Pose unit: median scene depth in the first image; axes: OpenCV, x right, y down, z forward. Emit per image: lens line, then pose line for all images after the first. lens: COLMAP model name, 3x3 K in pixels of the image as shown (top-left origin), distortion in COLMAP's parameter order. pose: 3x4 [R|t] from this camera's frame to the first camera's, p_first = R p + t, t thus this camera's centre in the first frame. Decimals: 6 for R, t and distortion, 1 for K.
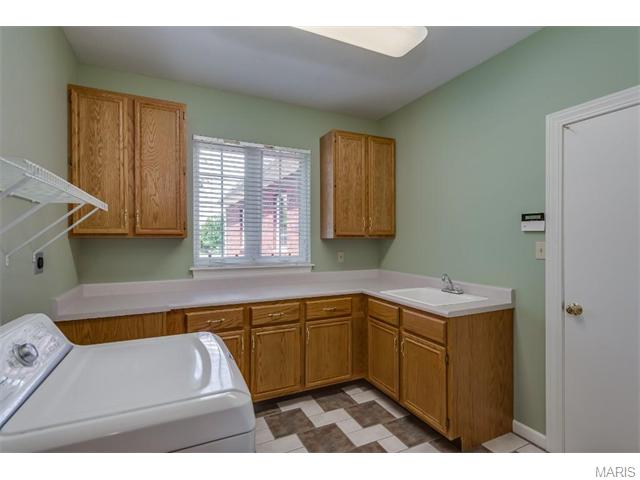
lens RADIAL K [[317.8, 0, 320.8], [0, 317.8, 239.5], [0, 0, 1]] dist [0.004763, -0.001175]
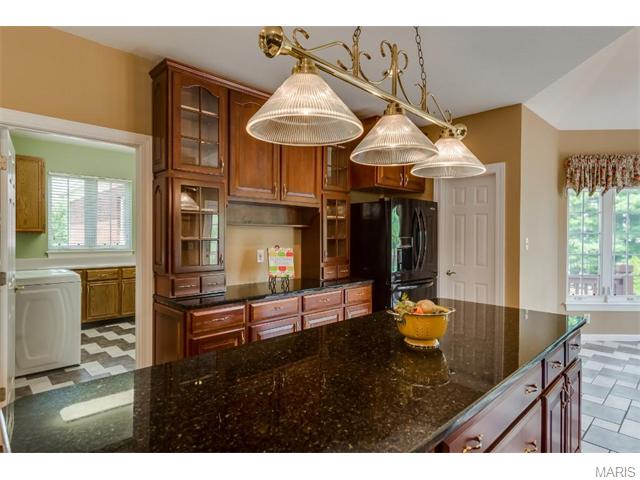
lens RADIAL K [[362.4, 0, 319.0], [0, 362.4, 235.8], [0, 0, 1]] dist [0.005291, 0.001287]
pose [[0.949519, 0.000048, 0.313708, 0.363241], [-0.003205, 0.999949, 0.009549, -0.017226], [-0.313692, -0.010072, 0.949471, -1.301753]]
